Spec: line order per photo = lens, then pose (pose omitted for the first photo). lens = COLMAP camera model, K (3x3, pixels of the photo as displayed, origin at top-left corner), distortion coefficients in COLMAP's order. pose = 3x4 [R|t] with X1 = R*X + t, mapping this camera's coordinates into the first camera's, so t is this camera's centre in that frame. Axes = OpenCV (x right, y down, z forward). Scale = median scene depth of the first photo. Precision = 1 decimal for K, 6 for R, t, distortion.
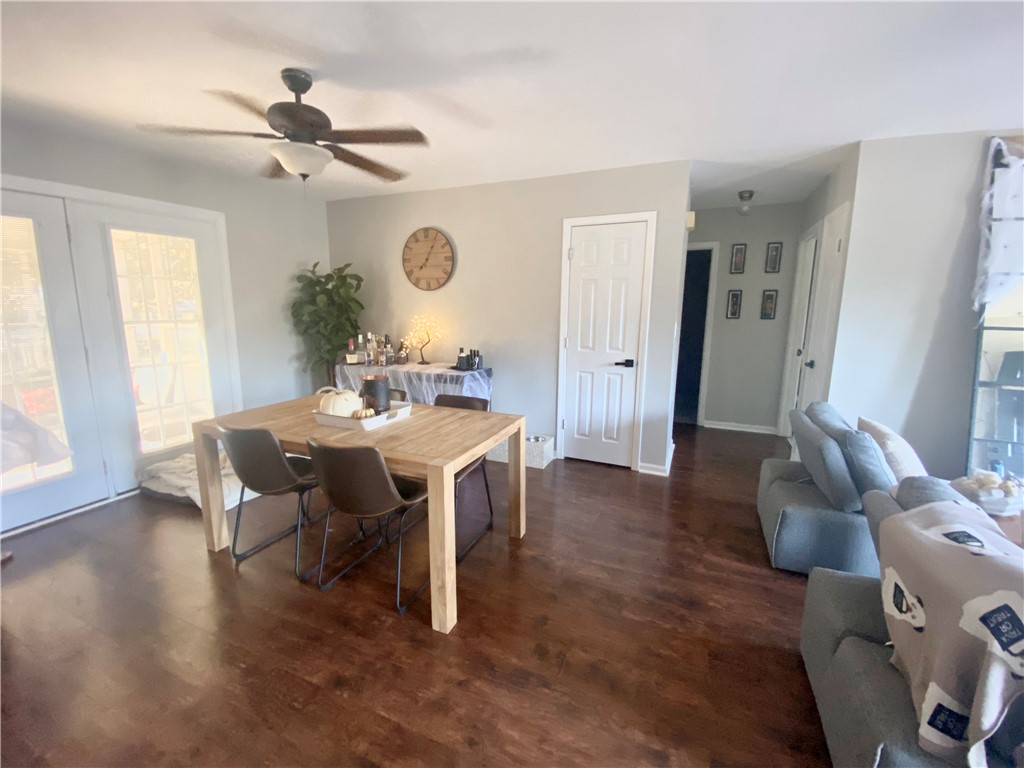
lens RADIAL K [[428.2, 0, 514.3], [0, 428.2, 383.7], [0, 0, 1]] dist [0.015844, -0.018447]
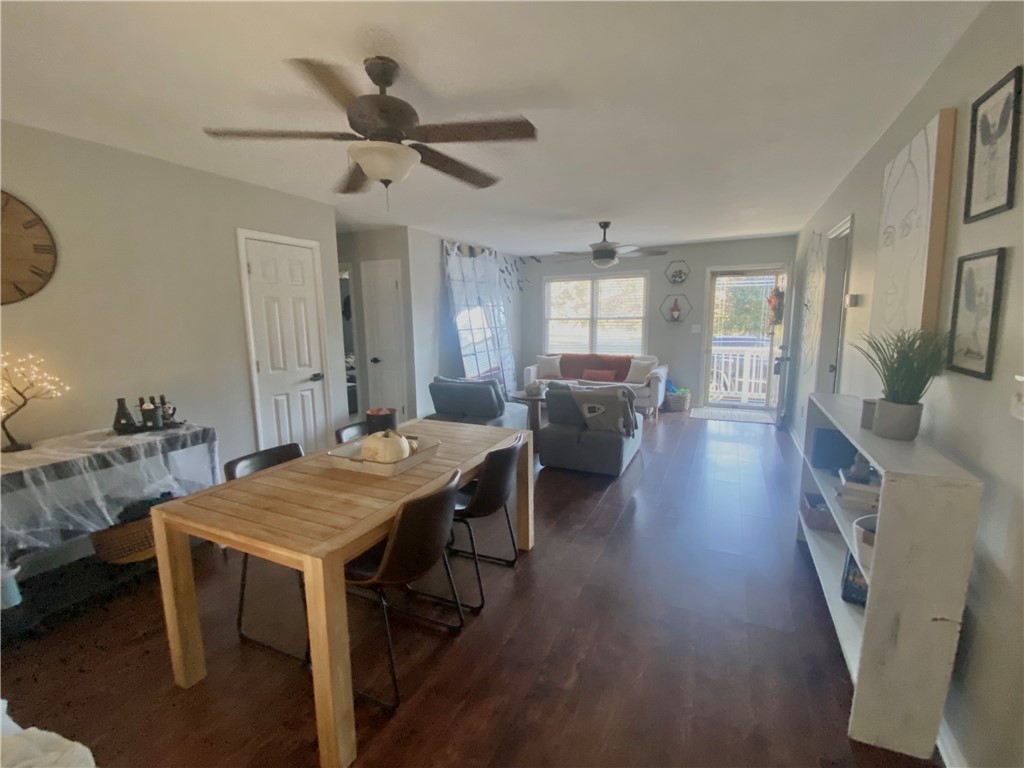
lens RADIAL K [[445.0, 0, 512.0], [0, 445.0, 384.0], [0, 0, 1]] dist [0.027347, -0.026746]
pose [[0.034366, -0.157825, 0.986869, -1.132182], [0.187471, 0.970942, 0.148750, -0.145255], [-0.981669, 0.179897, 0.062955, 0.619478]]
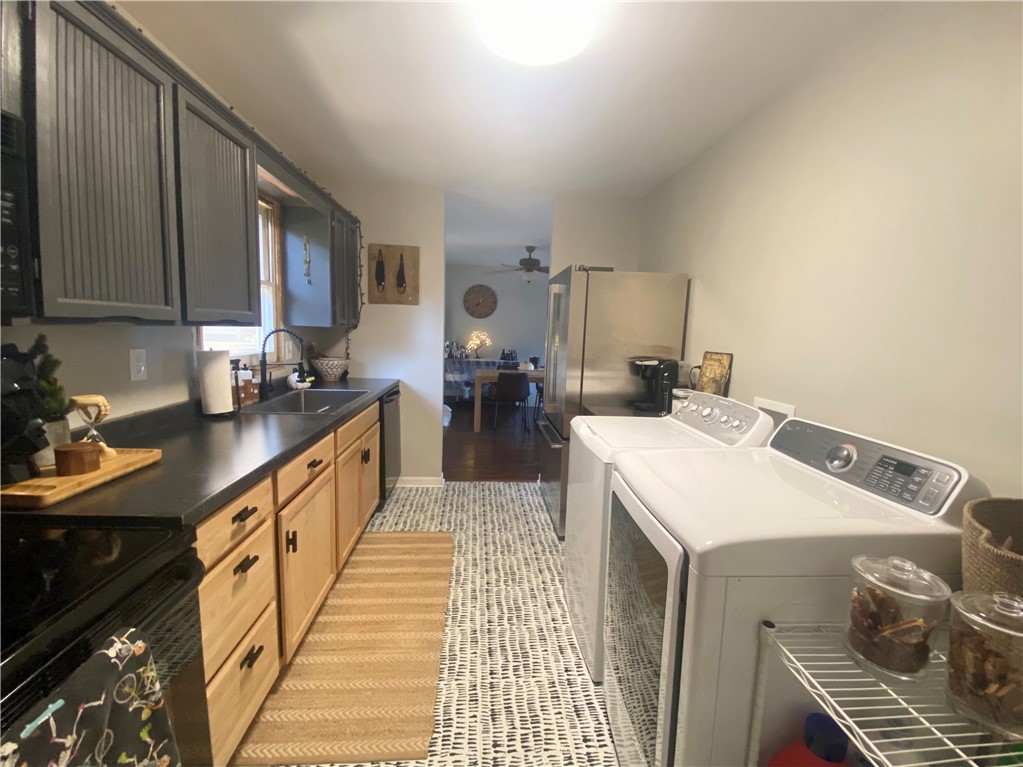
lens RADIAL K [[444.5, 0, 511.5], [0, 444.5, 383.5], [0, 0, 1]] dist [0.027347, -0.026746]
pose [[0.885959, -0.038624, 0.462153, -1.560689], [0.061021, 0.997570, -0.033609, 0.212963], [-0.459732, 0.057977, 0.886163, -1.173211]]
